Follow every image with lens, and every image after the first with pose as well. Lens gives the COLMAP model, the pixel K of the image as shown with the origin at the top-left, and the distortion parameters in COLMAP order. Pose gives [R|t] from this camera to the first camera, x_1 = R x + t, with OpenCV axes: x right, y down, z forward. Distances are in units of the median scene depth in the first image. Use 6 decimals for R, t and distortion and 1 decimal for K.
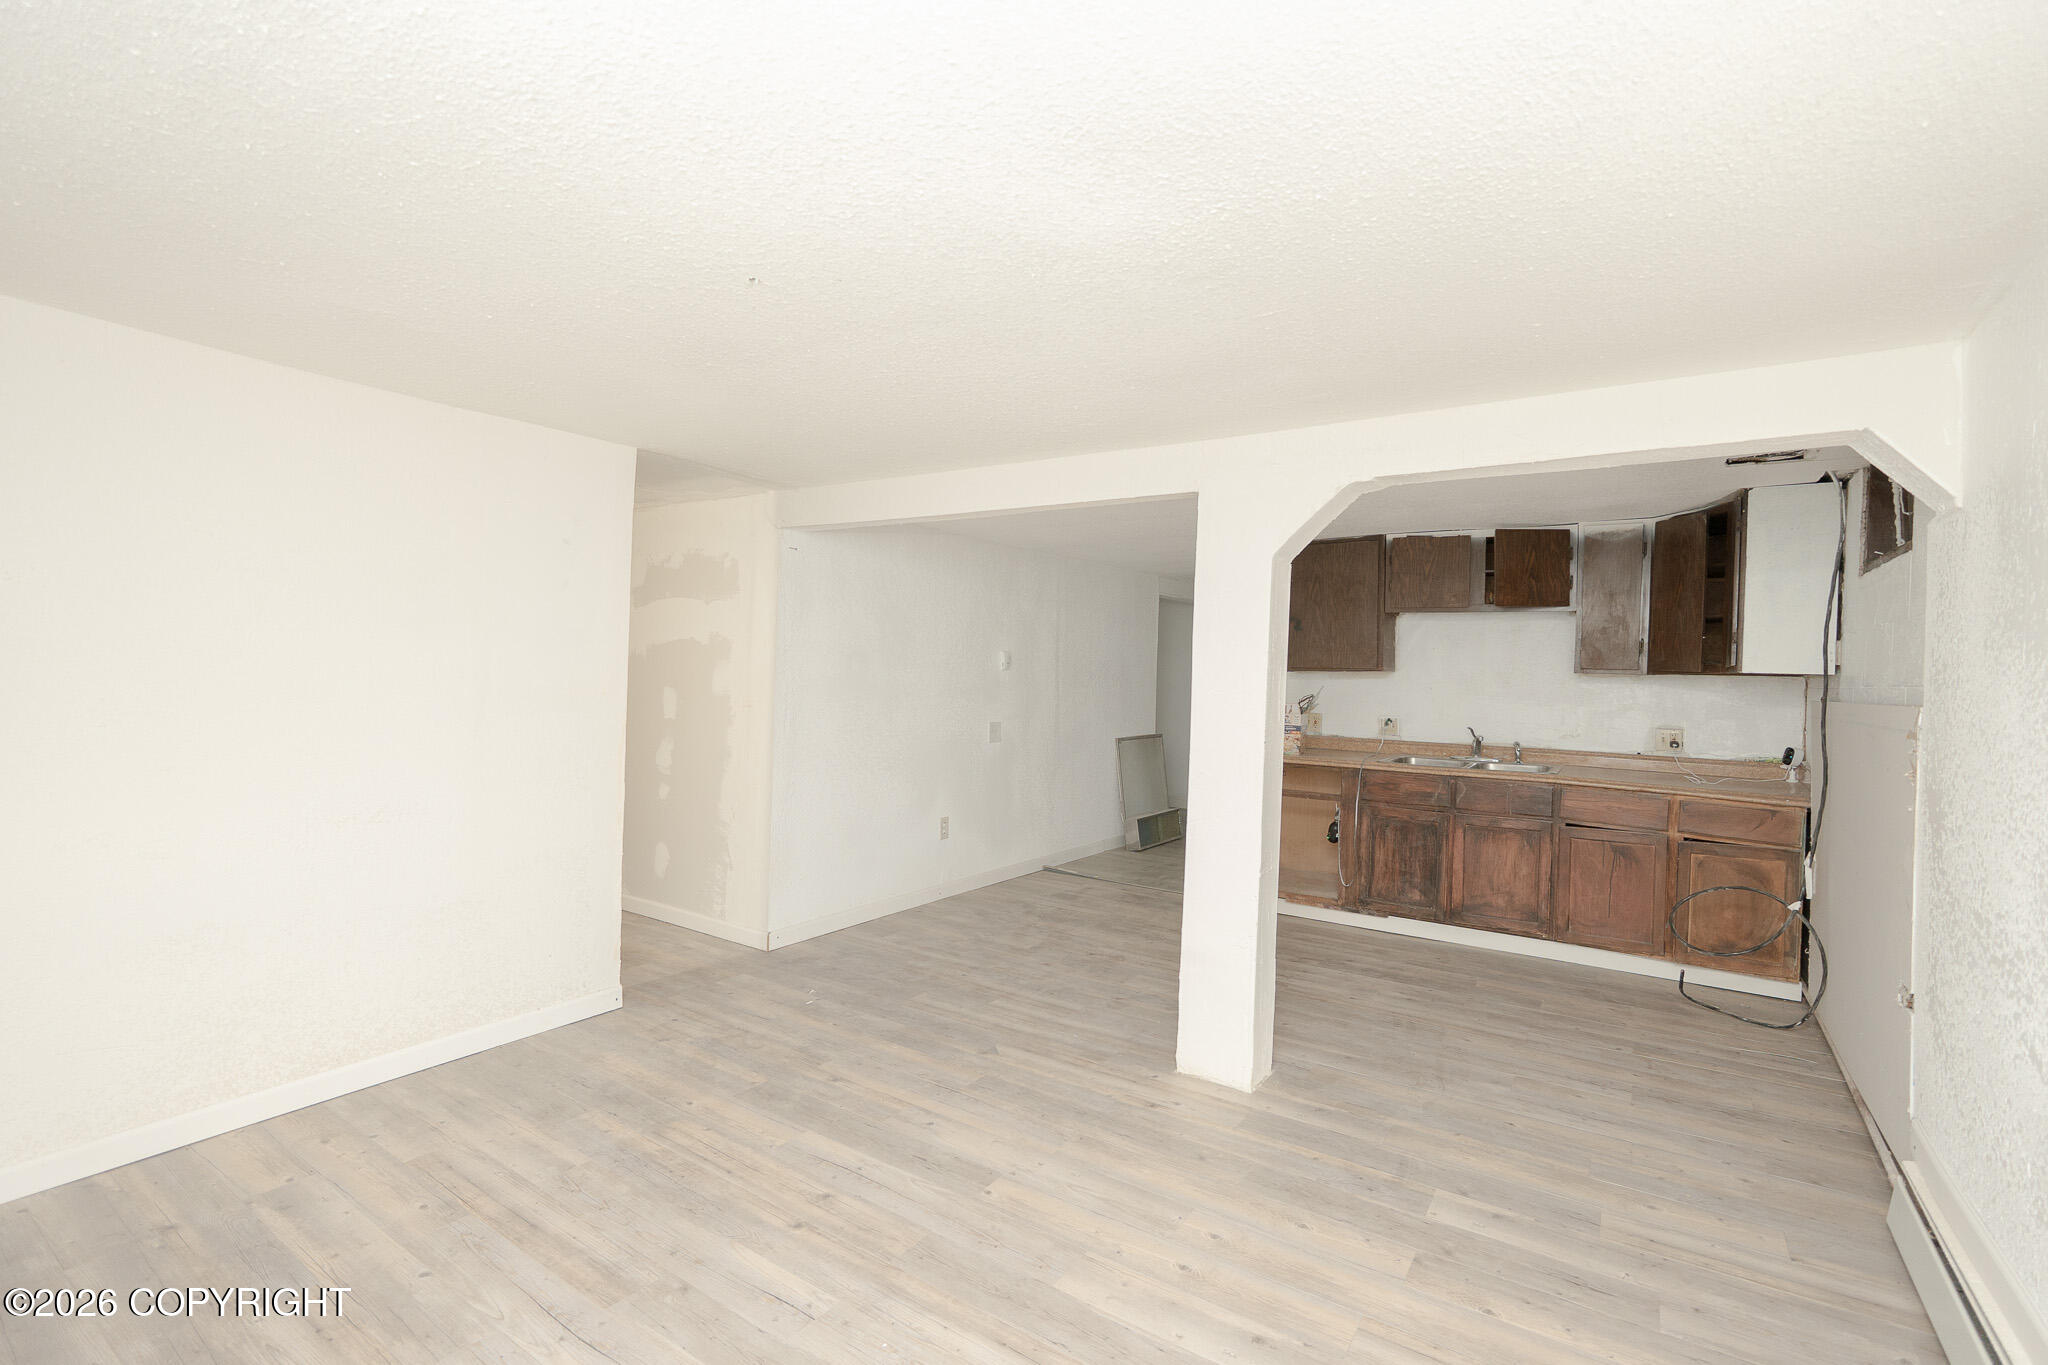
lens RADIAL K [[930.2, 0, 1024.0], [0, 930.2, 682.5], [0, 0, 1]] dist [-0.014221, 0.002365]
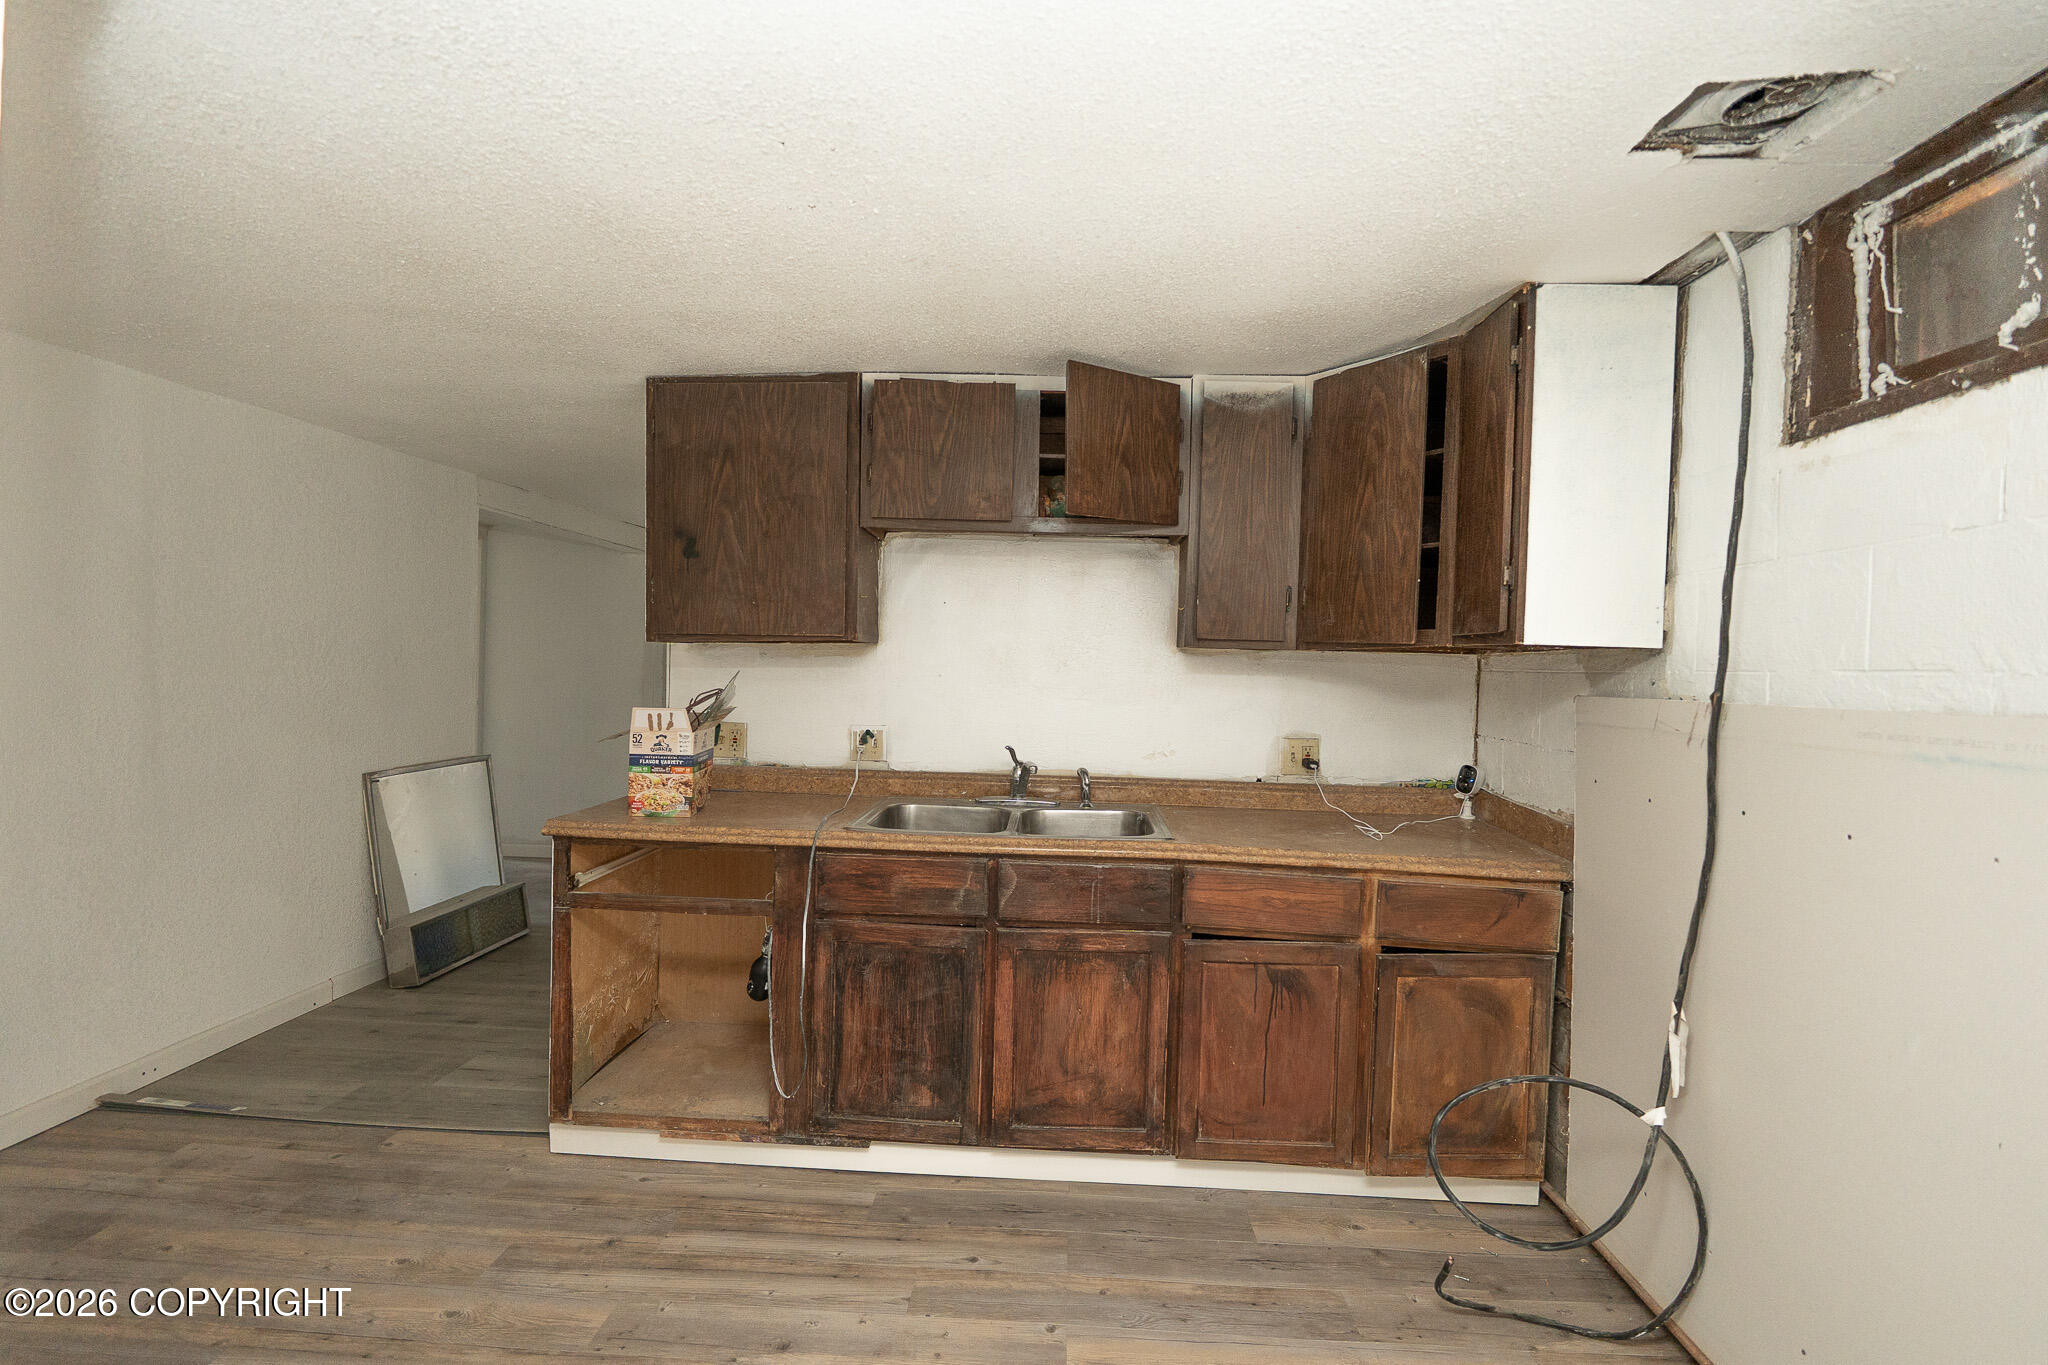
lens RADIAL K [[930.2, 0, 1024.0], [0, 930.2, 682.5], [0, 0, 1]] dist [-0.014221, 0.002365]
pose [[0.853578, -0.010720, 0.520855, 0.220033], [0.000813, 0.999814, 0.019247, 0.000638], [-0.520964, -0.016006, 0.853428, 0.570445]]
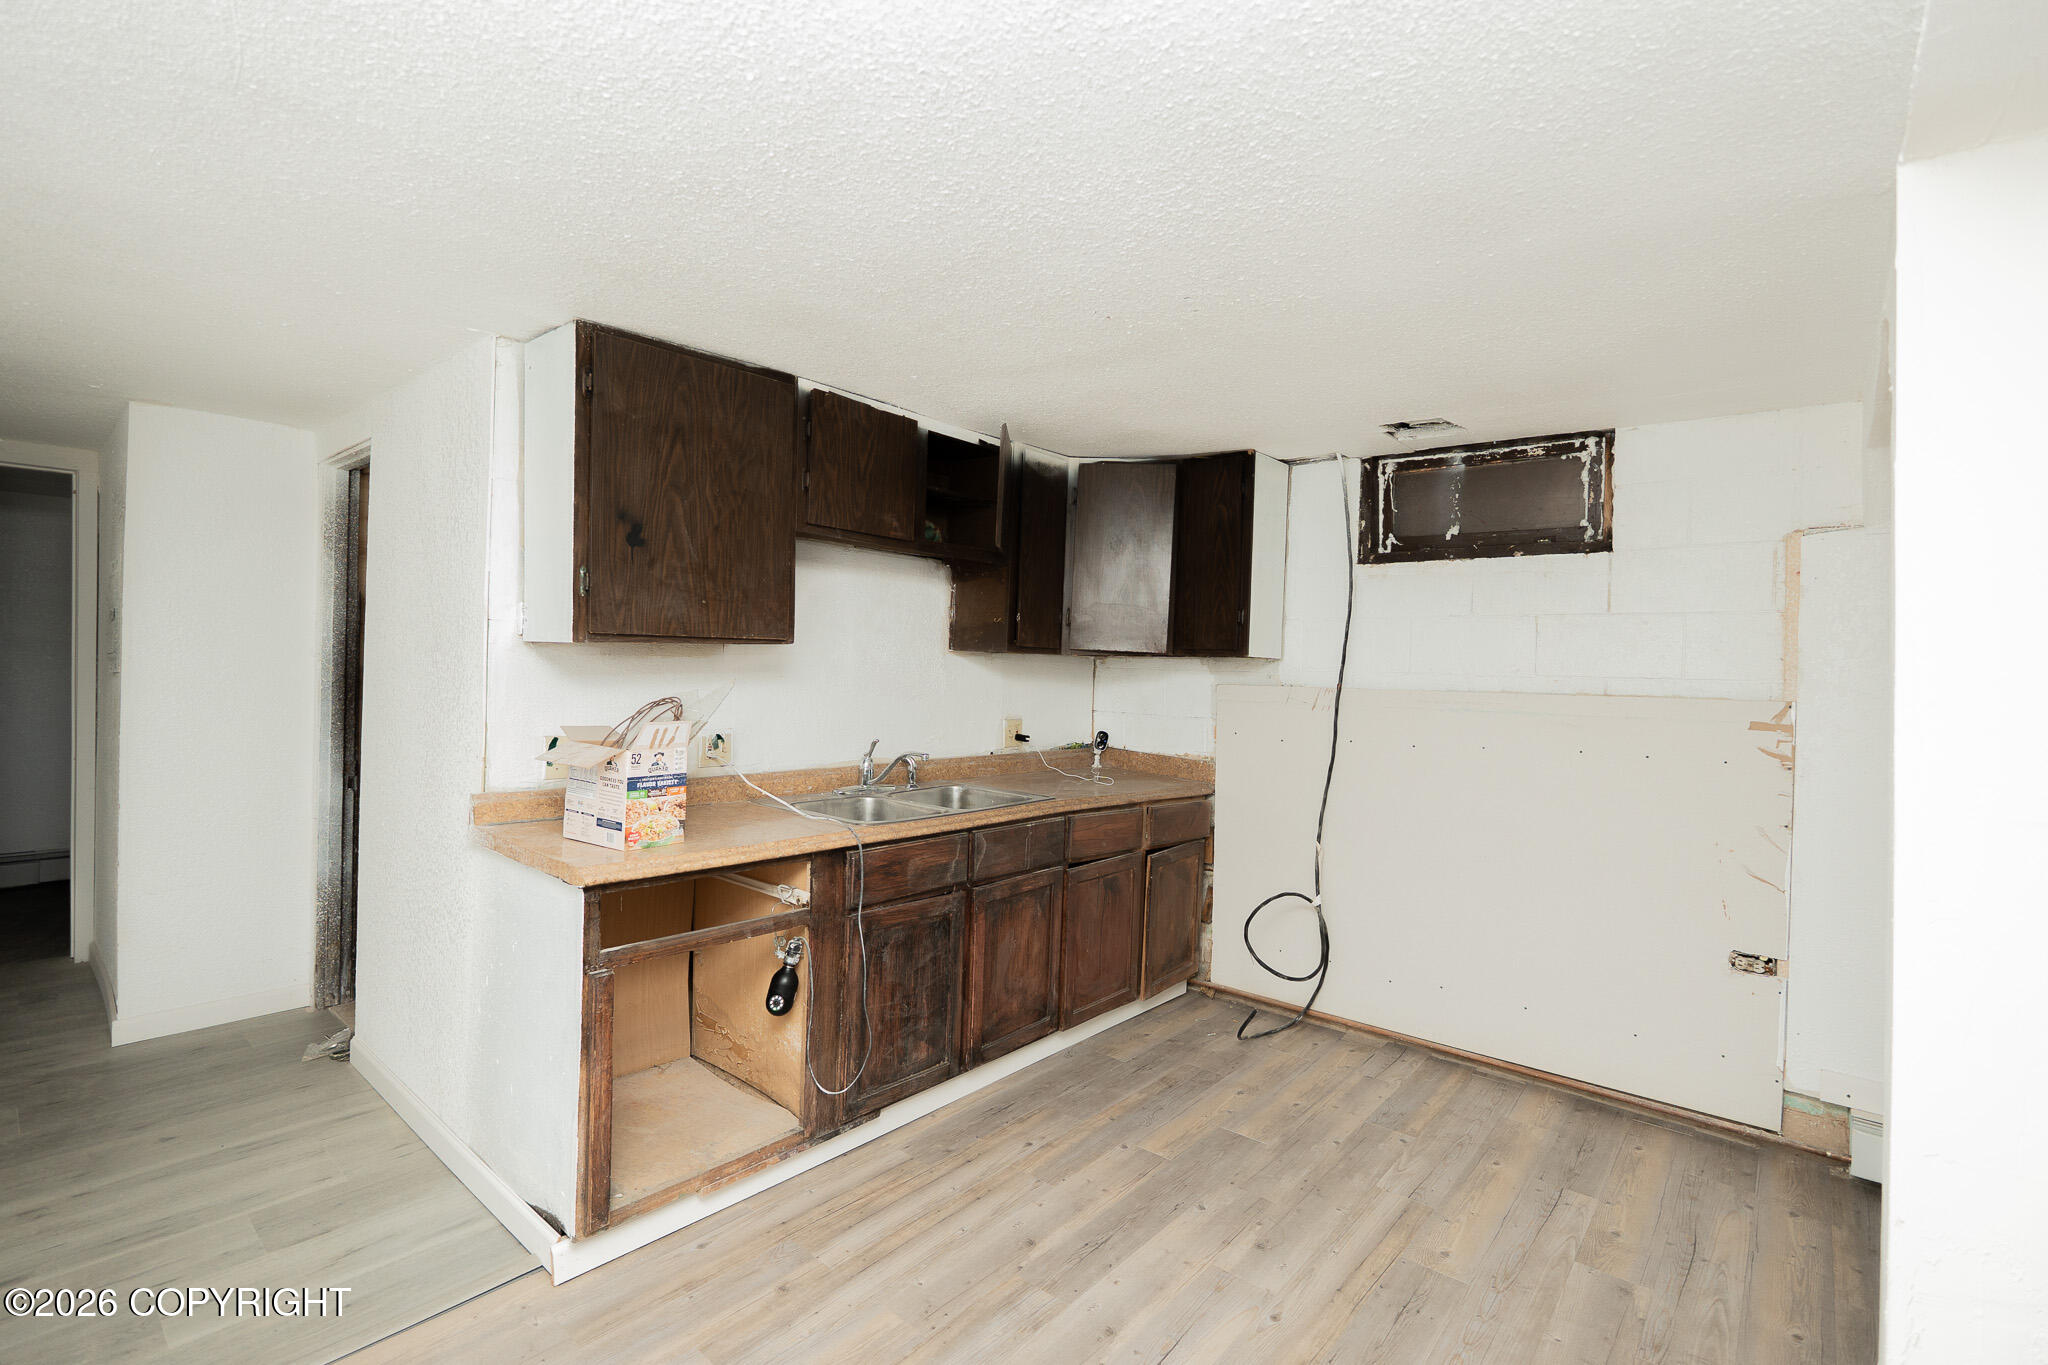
lens RADIAL K [[930.2, 0, 1024.0], [0, 930.2, 682.5], [0, 0, 1]] dist [-0.014221, 0.002365]
pose [[0.118392, -0.035629, 0.992328, -0.116795], [-0.011058, 0.999247, 0.037197, -0.013303], [-0.992905, -0.015376, 0.117909, 0.897291]]
